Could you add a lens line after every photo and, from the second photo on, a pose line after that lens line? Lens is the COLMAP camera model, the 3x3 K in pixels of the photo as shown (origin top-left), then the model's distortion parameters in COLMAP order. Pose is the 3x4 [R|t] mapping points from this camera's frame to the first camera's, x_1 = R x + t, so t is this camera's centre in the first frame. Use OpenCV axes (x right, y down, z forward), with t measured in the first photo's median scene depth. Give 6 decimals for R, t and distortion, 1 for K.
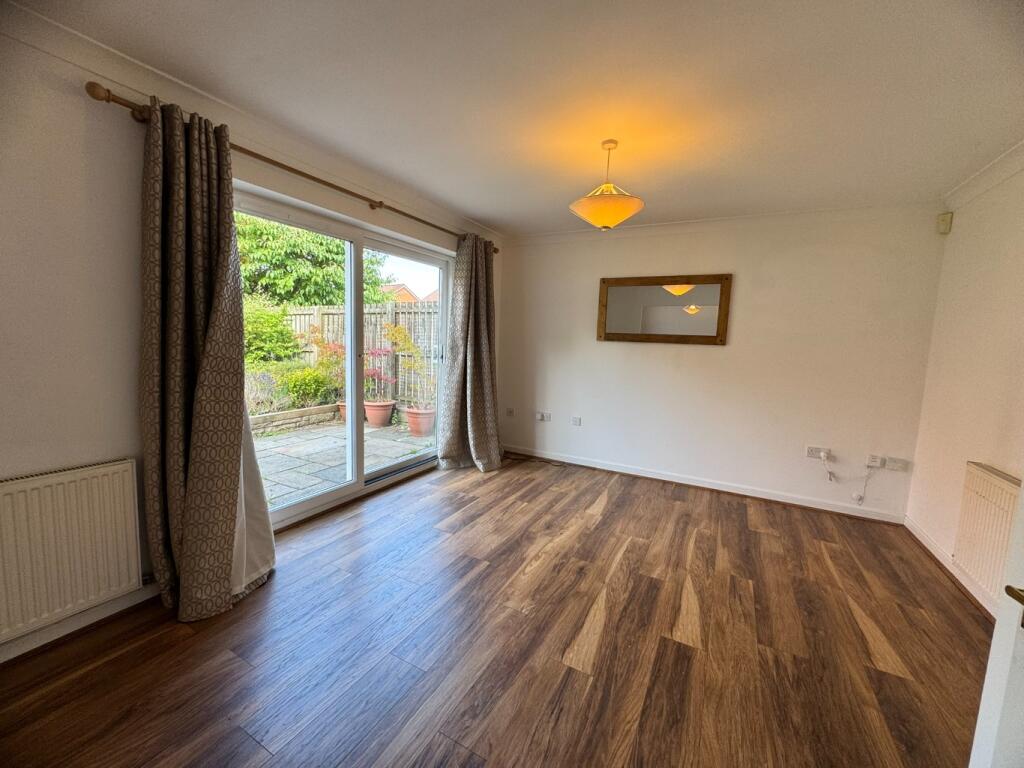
lens RADIAL K [[411.3, 0, 512.5], [0, 411.3, 378.6], [0, 0, 1]] dist [0.000854, 0.000041]
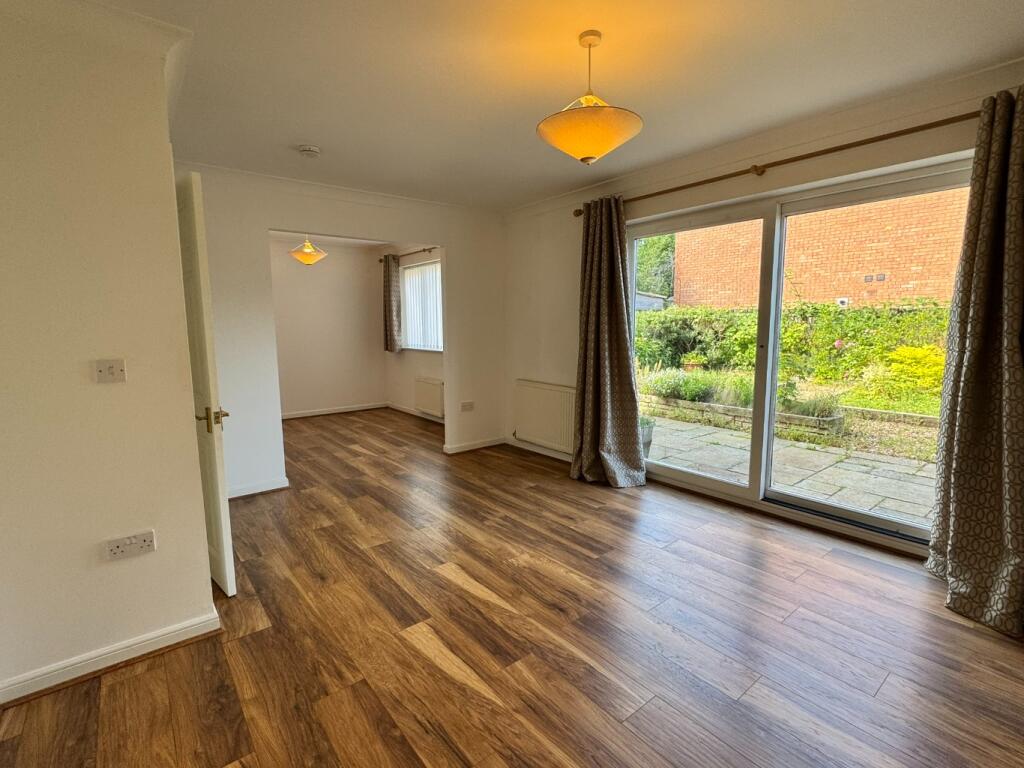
lens RADIAL K [[483.1, 0, 512.9], [0, 483.1, 387.9], [0, 0, 1]] dist [-0.002839, -0.000446]
pose [[-0.392375, 0.089141, -0.915476, 1.194399], [-0.095067, 0.986032, 0.136757, -0.092345], [0.914880, 0.140691, -0.378420, 1.411377]]
